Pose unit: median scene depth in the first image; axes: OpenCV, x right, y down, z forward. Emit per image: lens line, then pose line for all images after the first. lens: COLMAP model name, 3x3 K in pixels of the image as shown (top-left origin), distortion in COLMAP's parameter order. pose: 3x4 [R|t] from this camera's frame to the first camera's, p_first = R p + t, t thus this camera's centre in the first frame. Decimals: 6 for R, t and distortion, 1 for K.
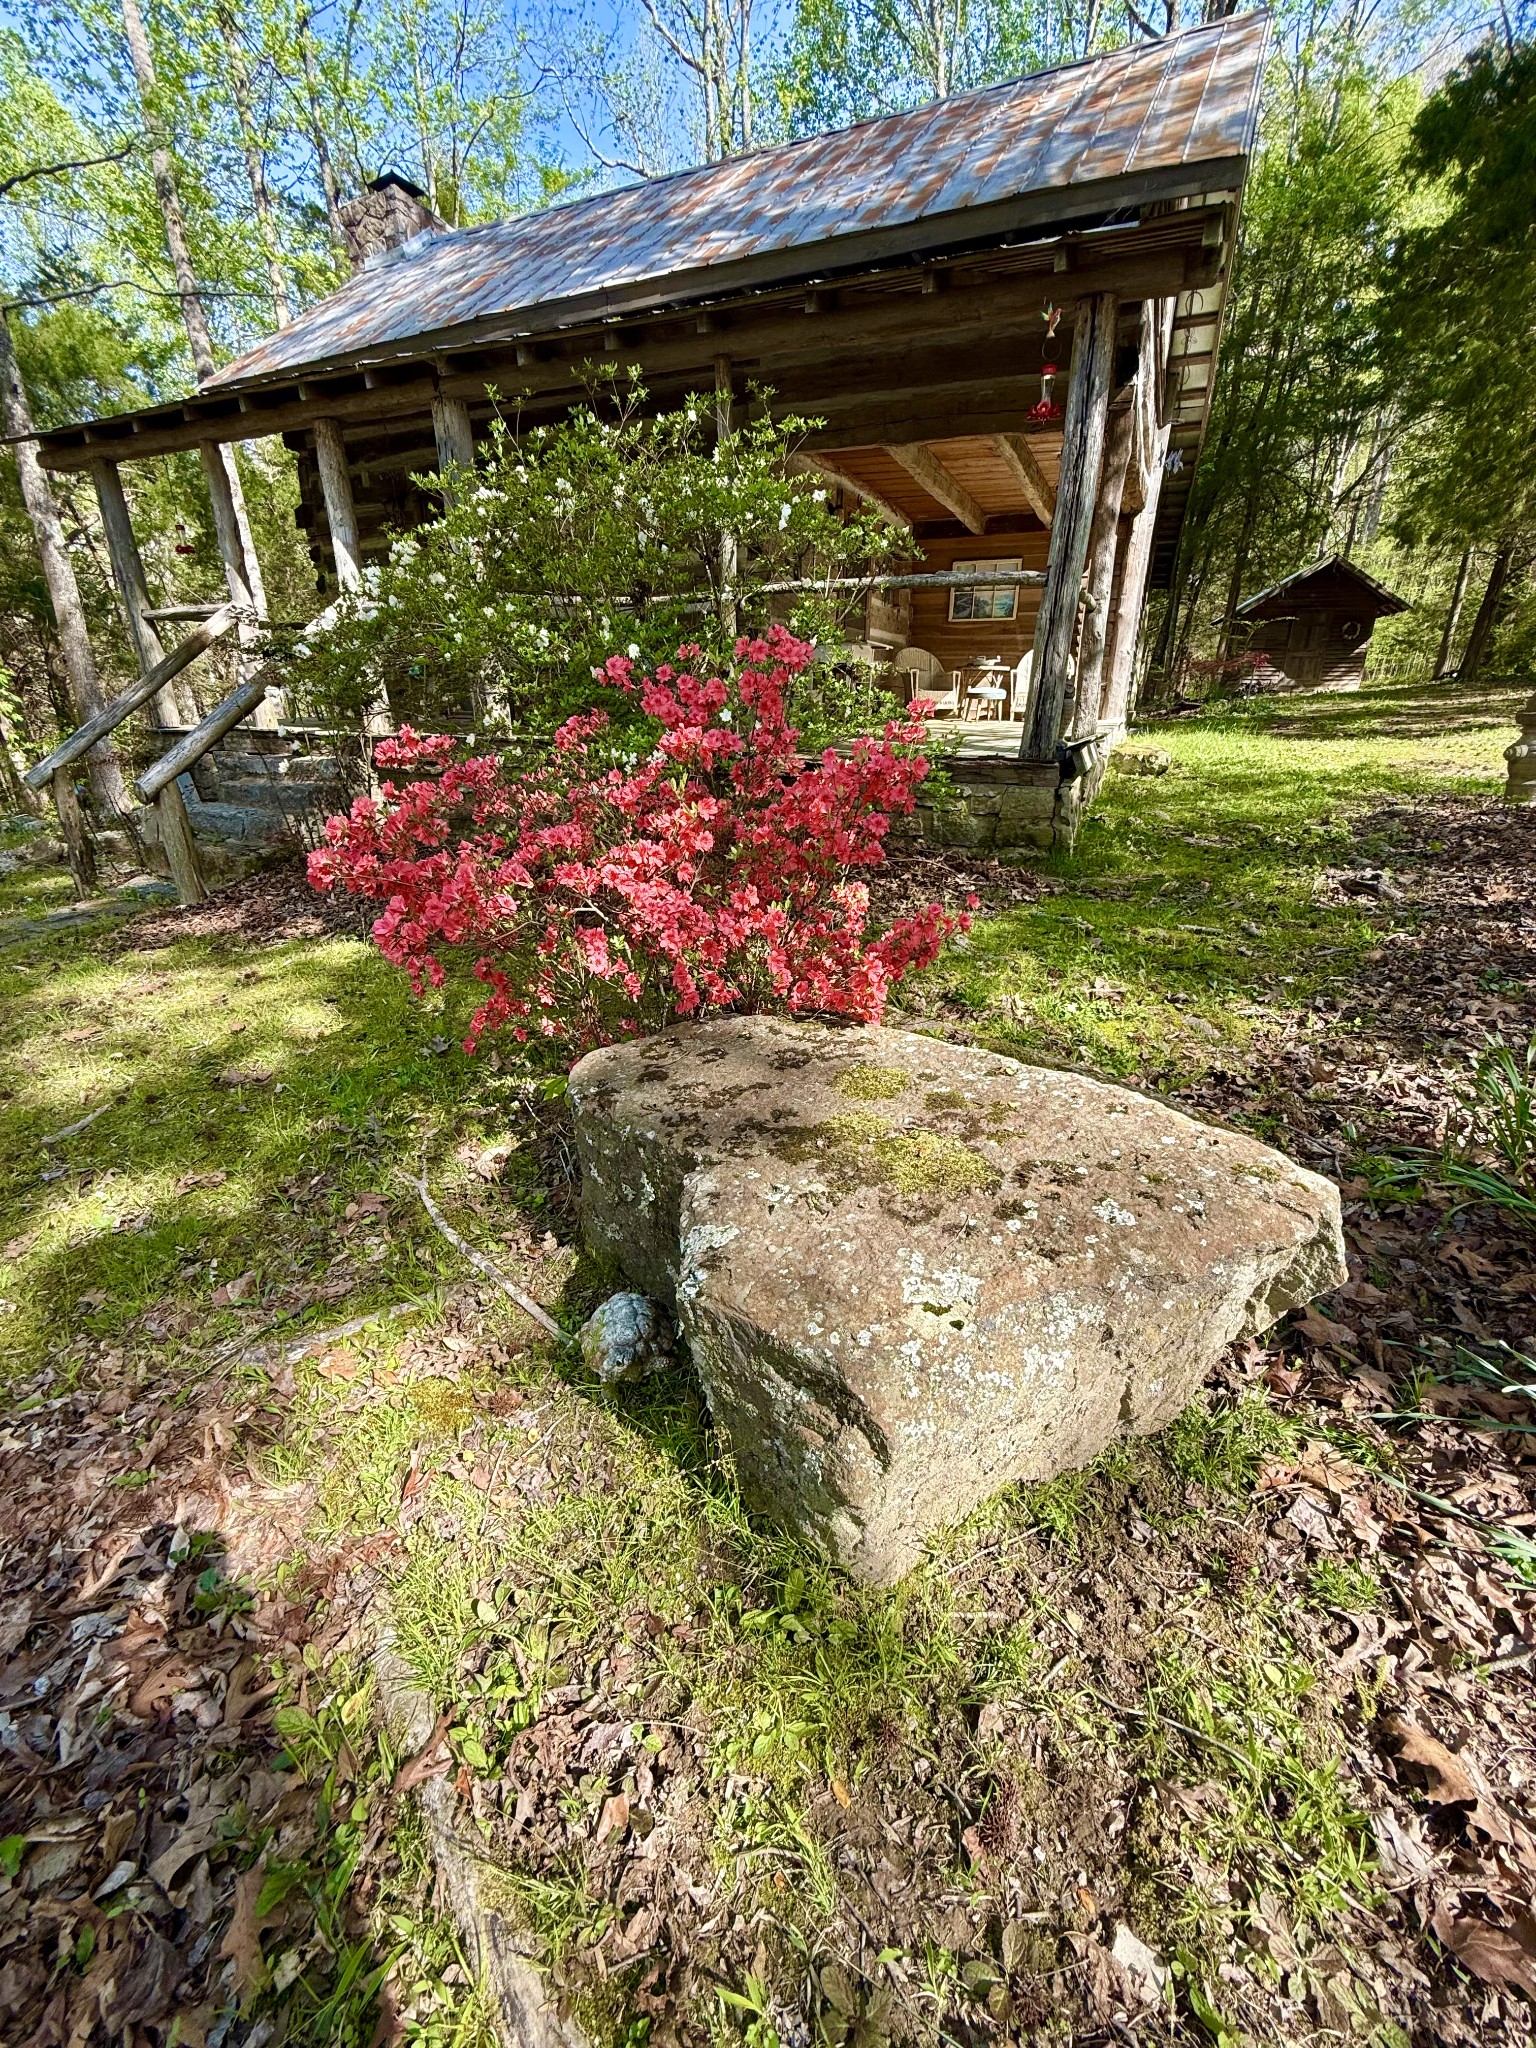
lens RADIAL K [[835.8, 0, 768.0], [0, 835.8, 1026.4], [0, 0, 1]] dist [0.000045, -0.000218]
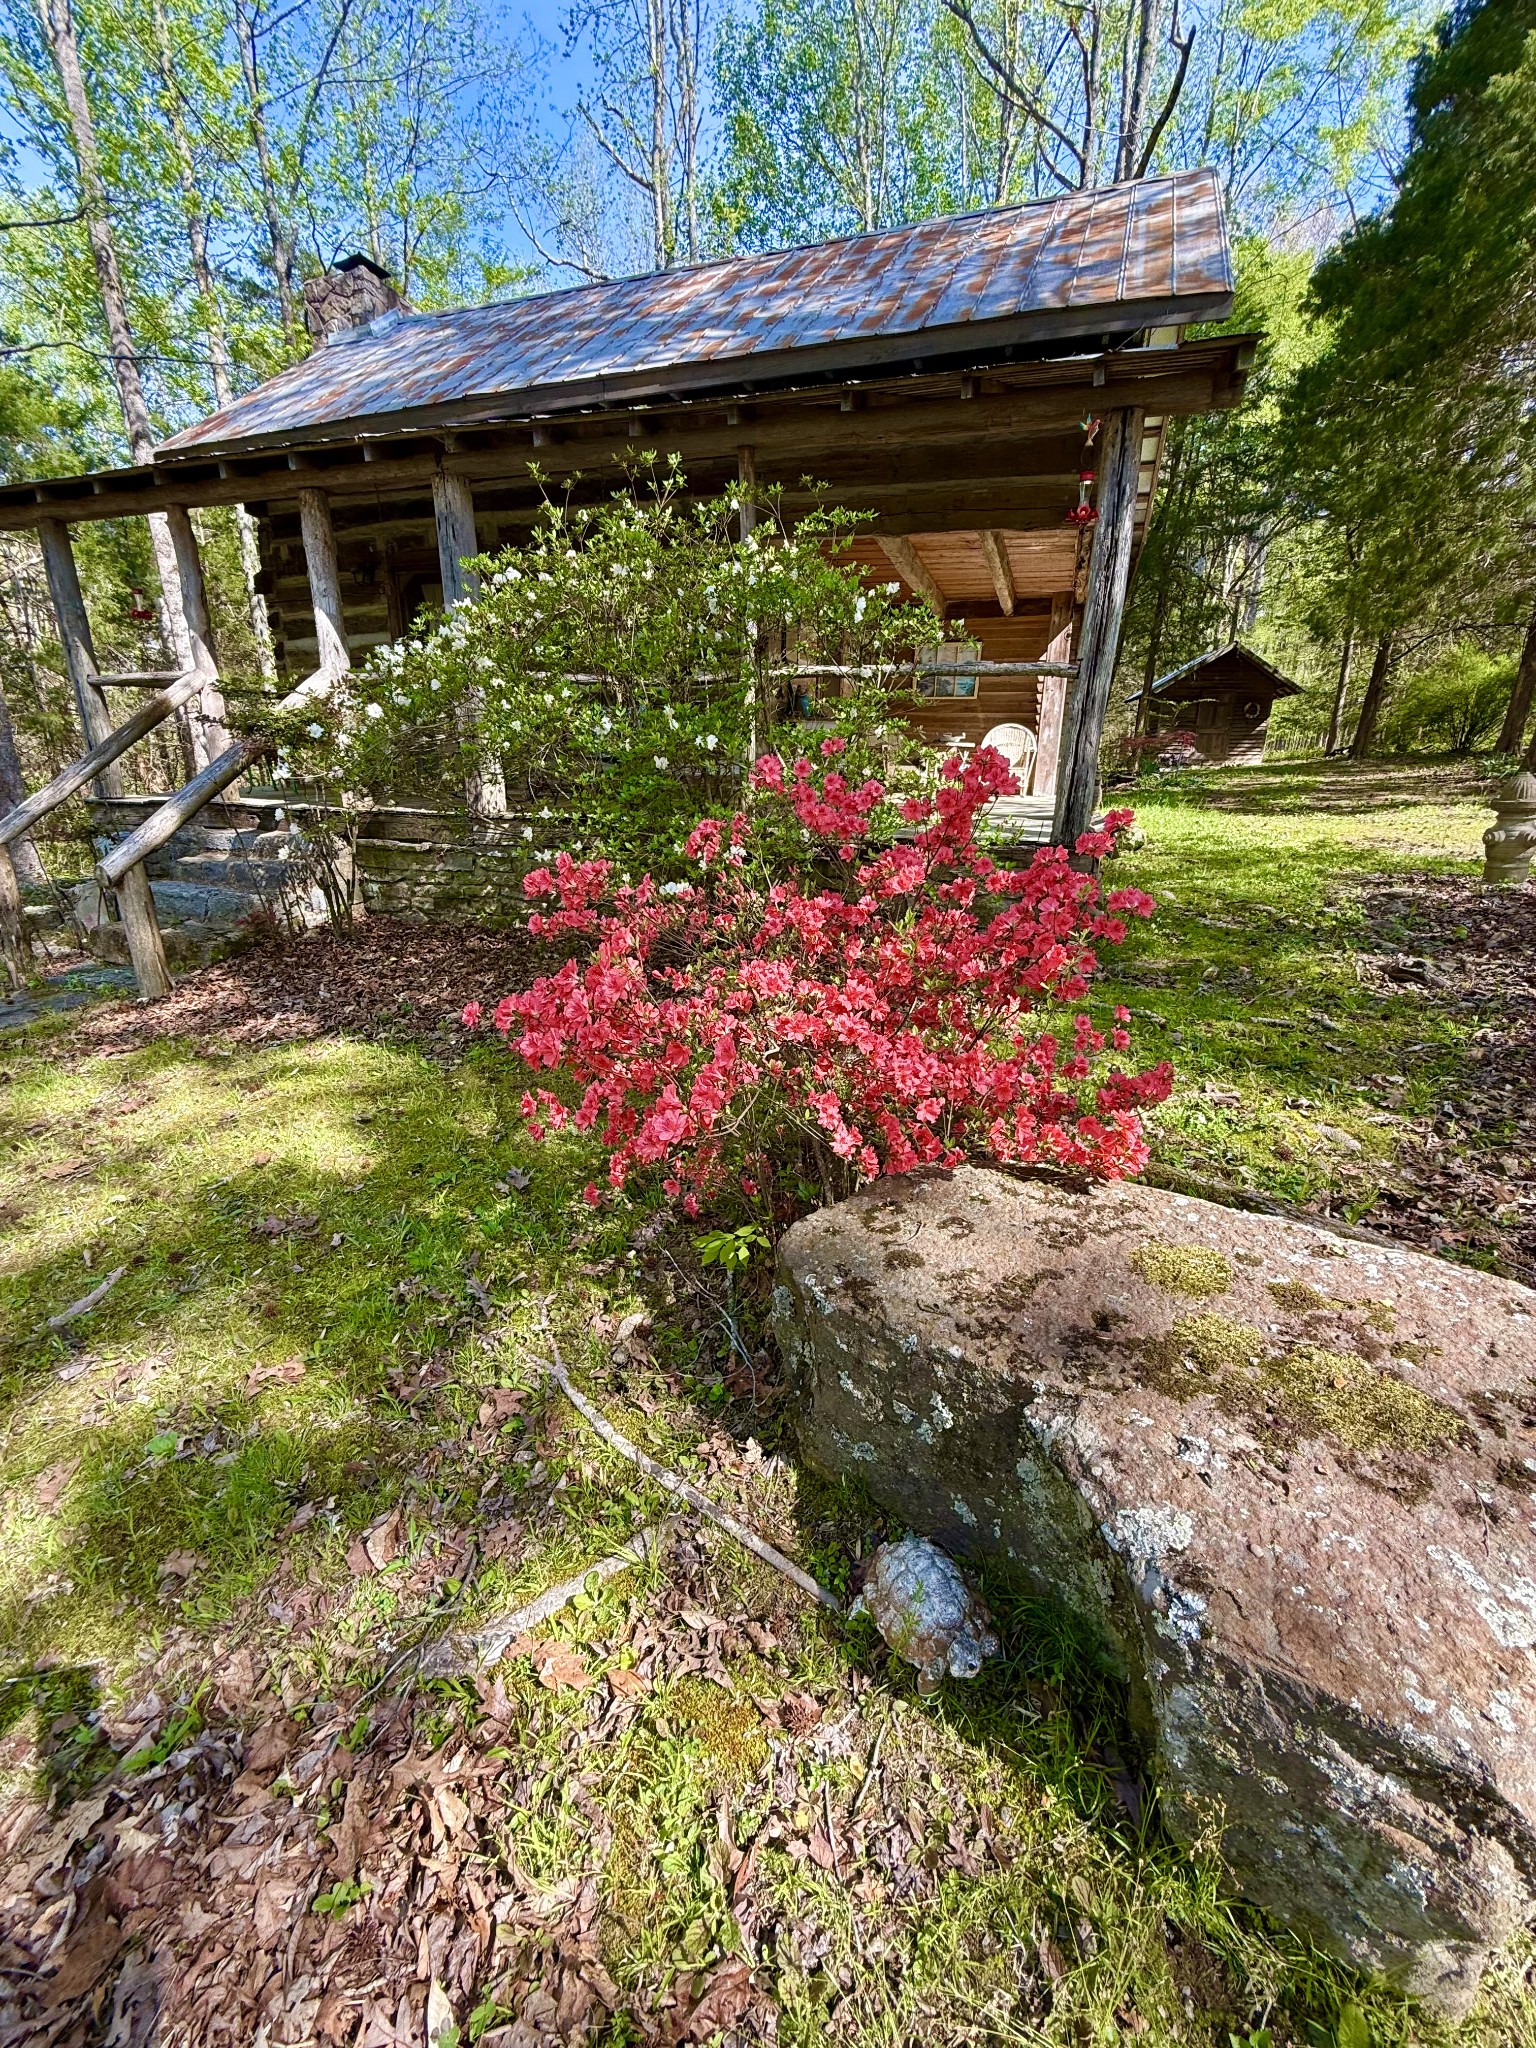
lens RADIAL K [[835.8, 0, 768.1], [0, 835.8, 1022.6], [0, 0, 1]] dist [0.000045, -0.000218]
pose [[0.995868, -0.016044, 0.089385, -0.130146], [0.022380, 0.997273, -0.070332, -0.046536], [-0.088013, 0.072042, 0.993511, 0.056092]]
